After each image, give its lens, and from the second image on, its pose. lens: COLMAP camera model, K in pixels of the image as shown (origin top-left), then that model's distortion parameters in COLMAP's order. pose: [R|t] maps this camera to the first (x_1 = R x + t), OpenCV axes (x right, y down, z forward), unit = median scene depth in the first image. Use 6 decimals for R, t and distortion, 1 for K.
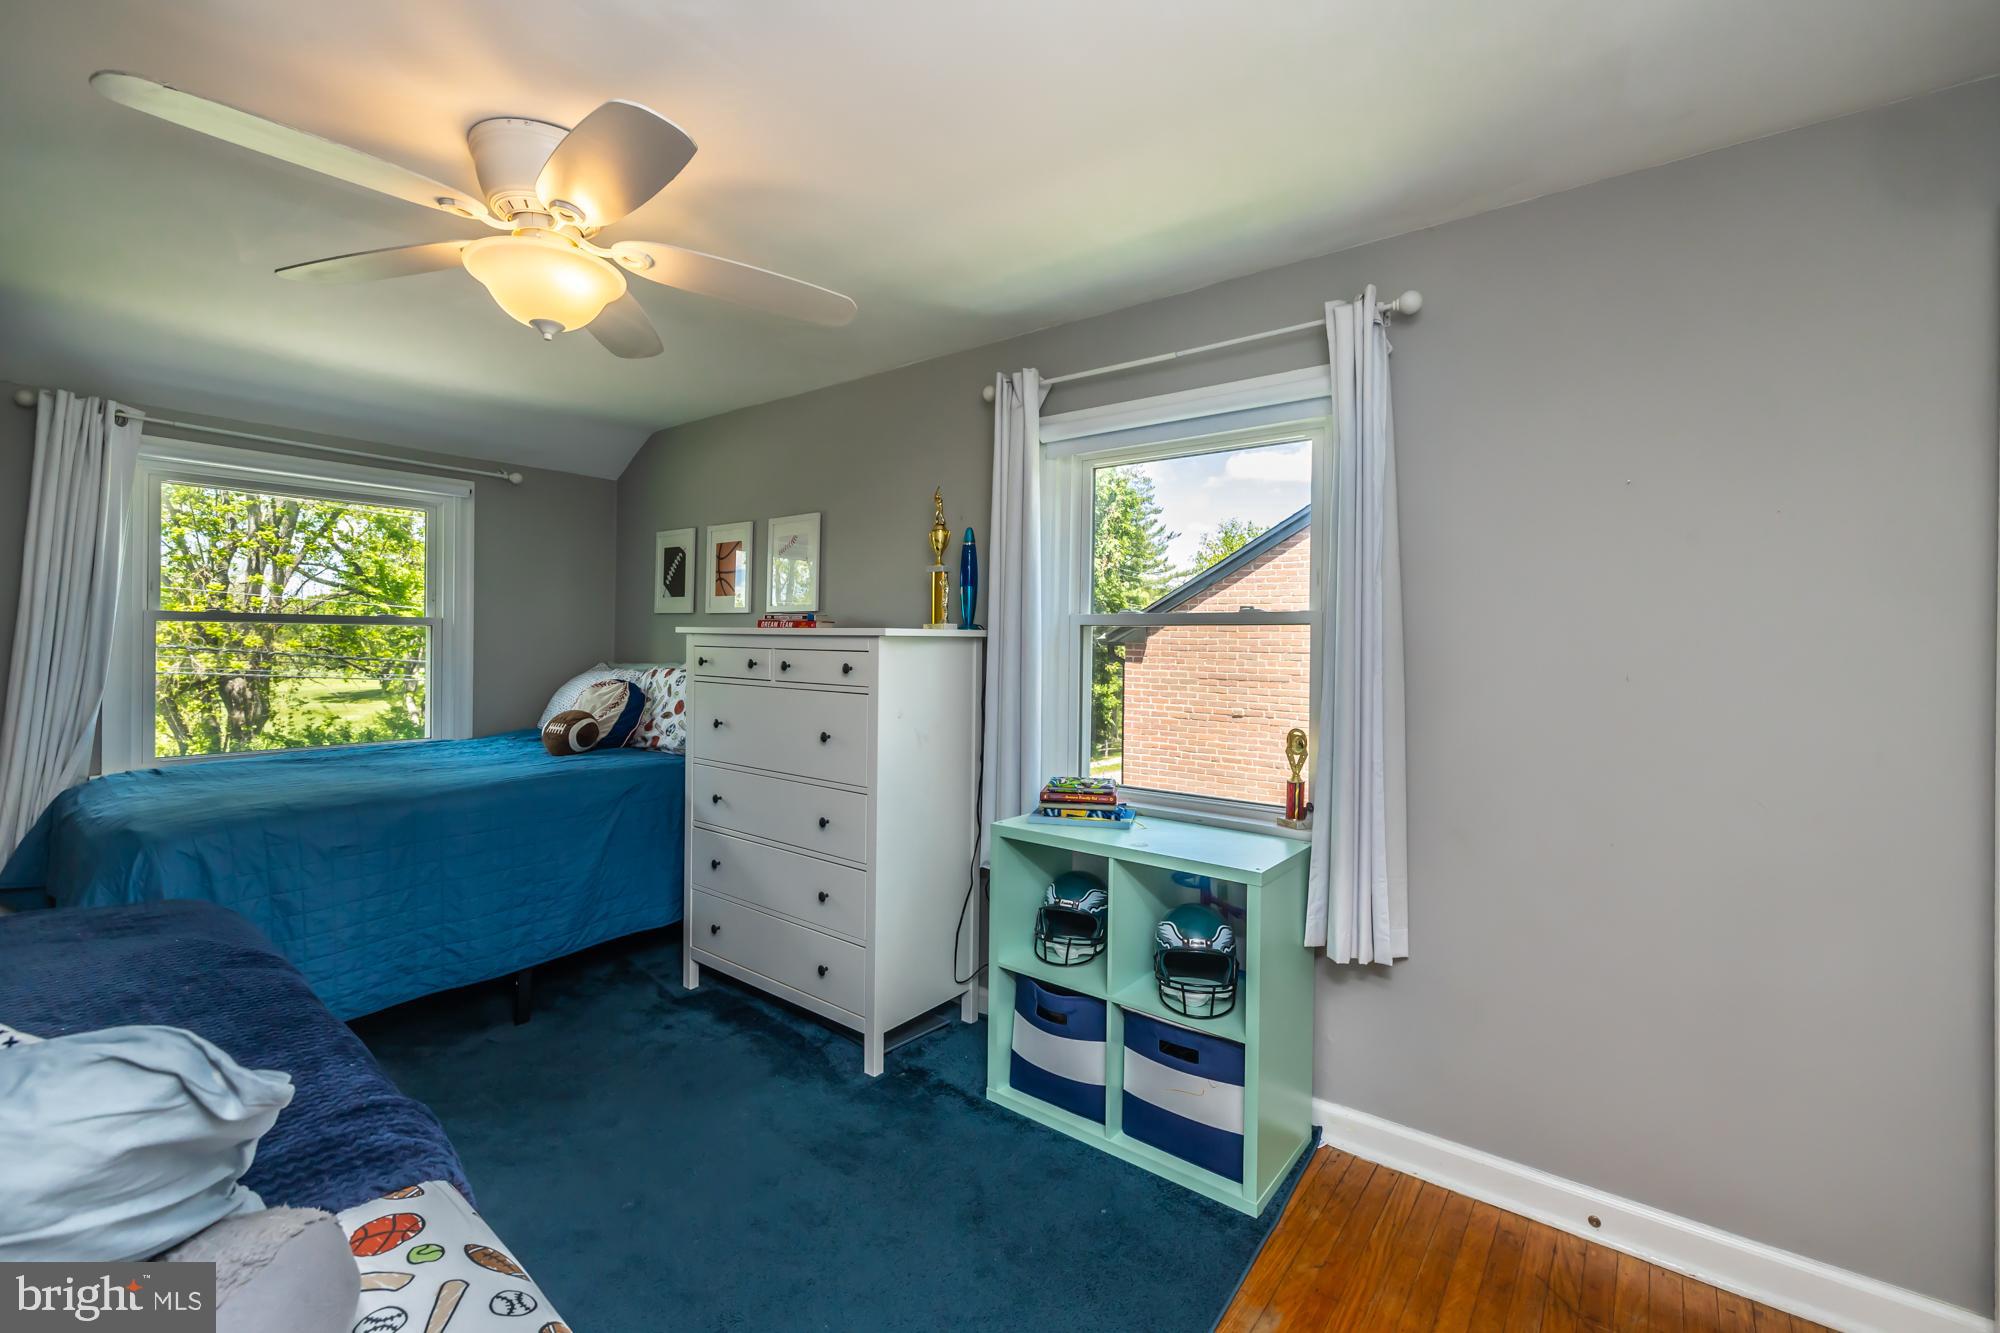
lens RADIAL K [[846.1, 0, 999.9], [0, 846.1, 615.1], [0, 0, 1]] dist [0.000480, 0.000155]
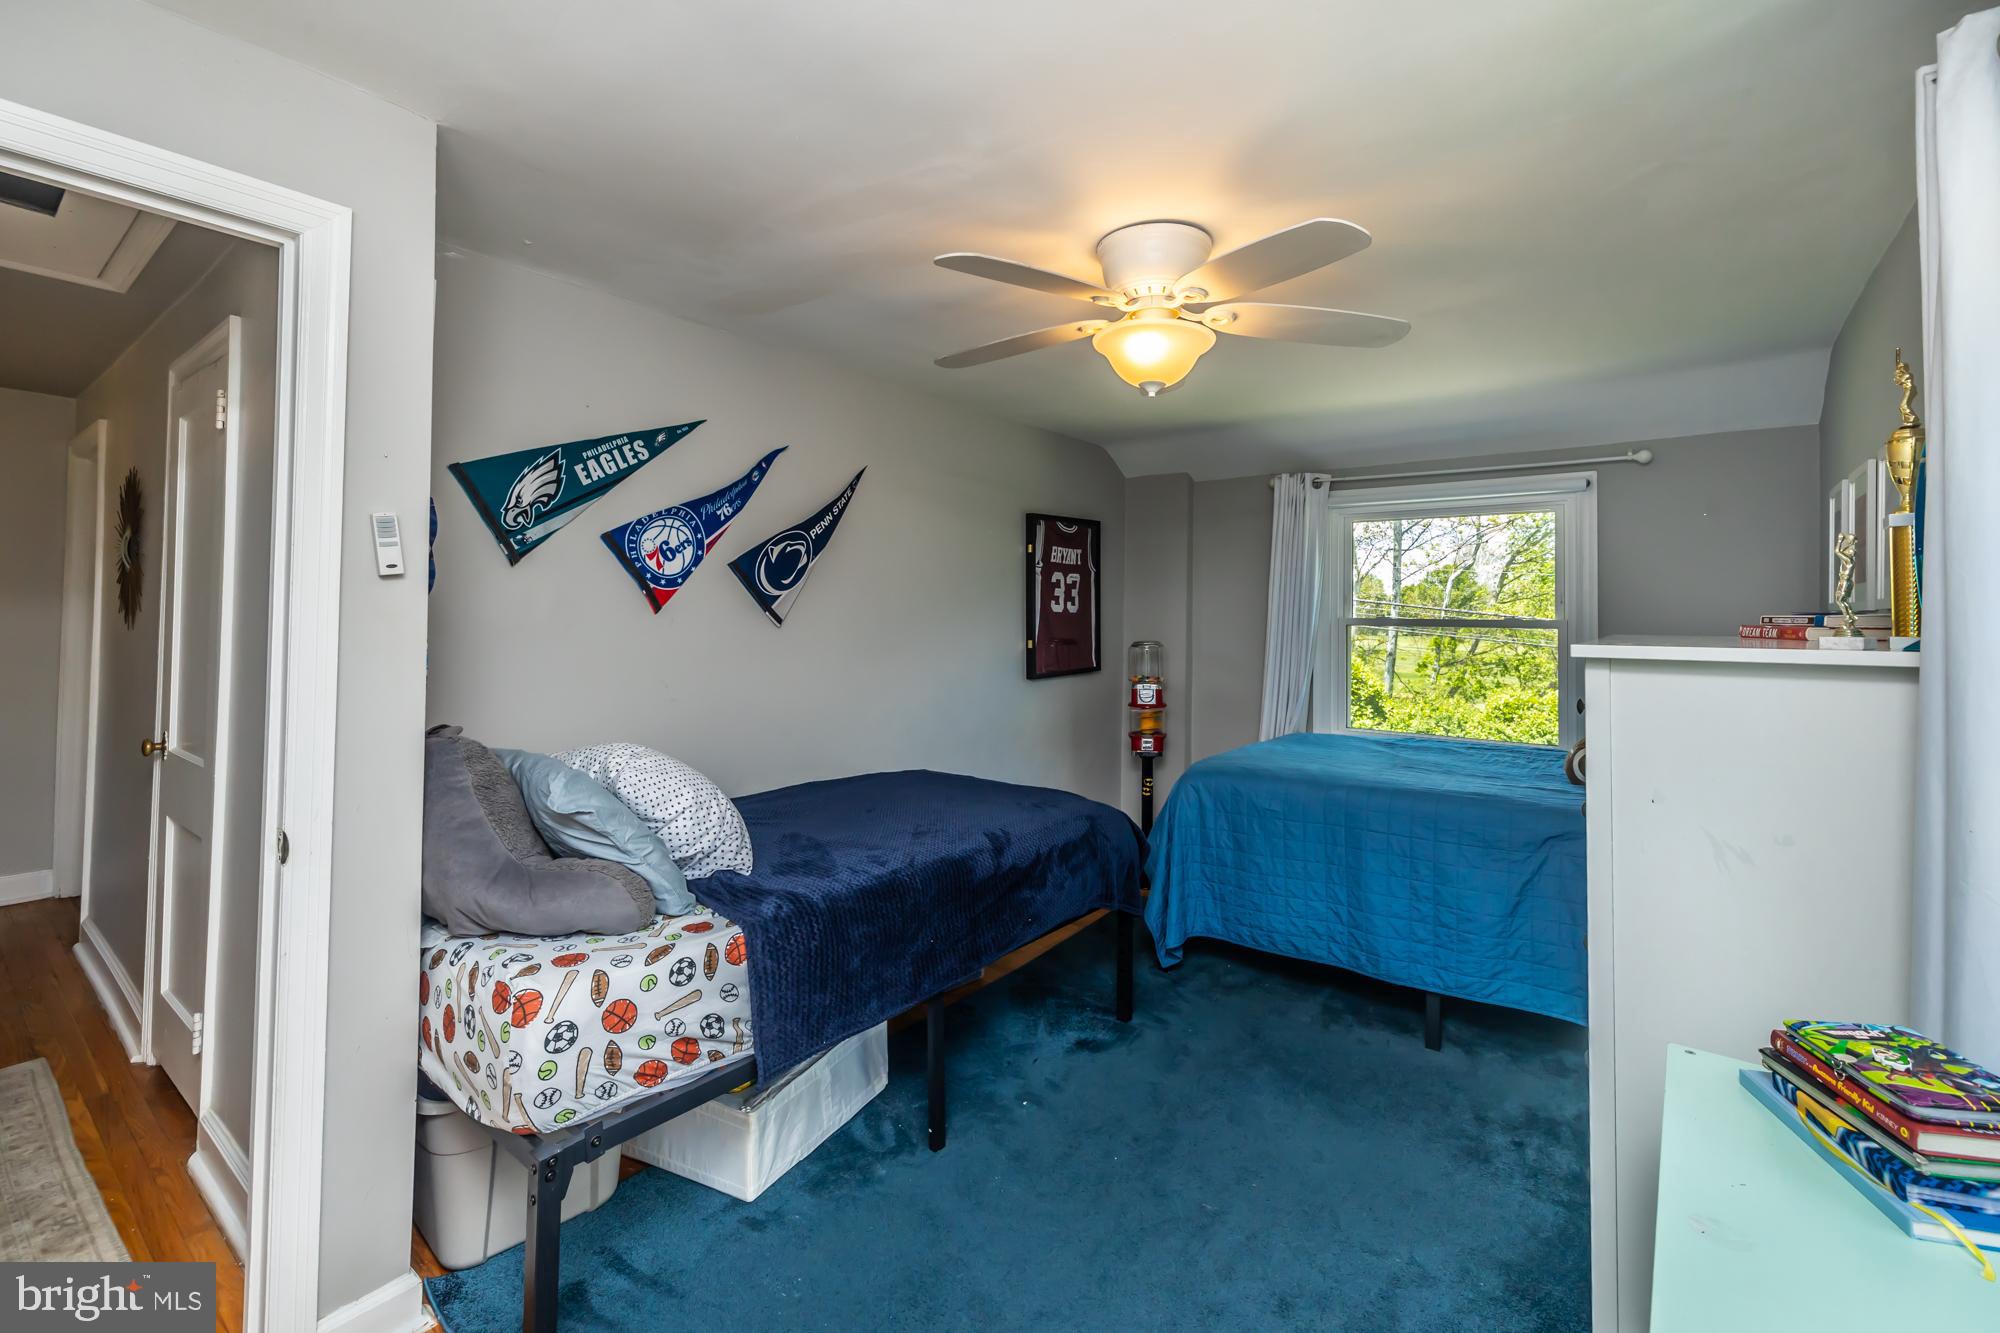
lens RADIAL K [[864.9, 0, 1013.0], [0, 864.9, 562.5], [0, 0, 1]] dist [0.000339, 0.000170]
pose [[-0.002336, -0.070769, -0.997490, 0.472122], [0.019345, 0.997303, -0.070801, -0.006556], [0.999810, -0.019462, -0.000961, 0.562963]]
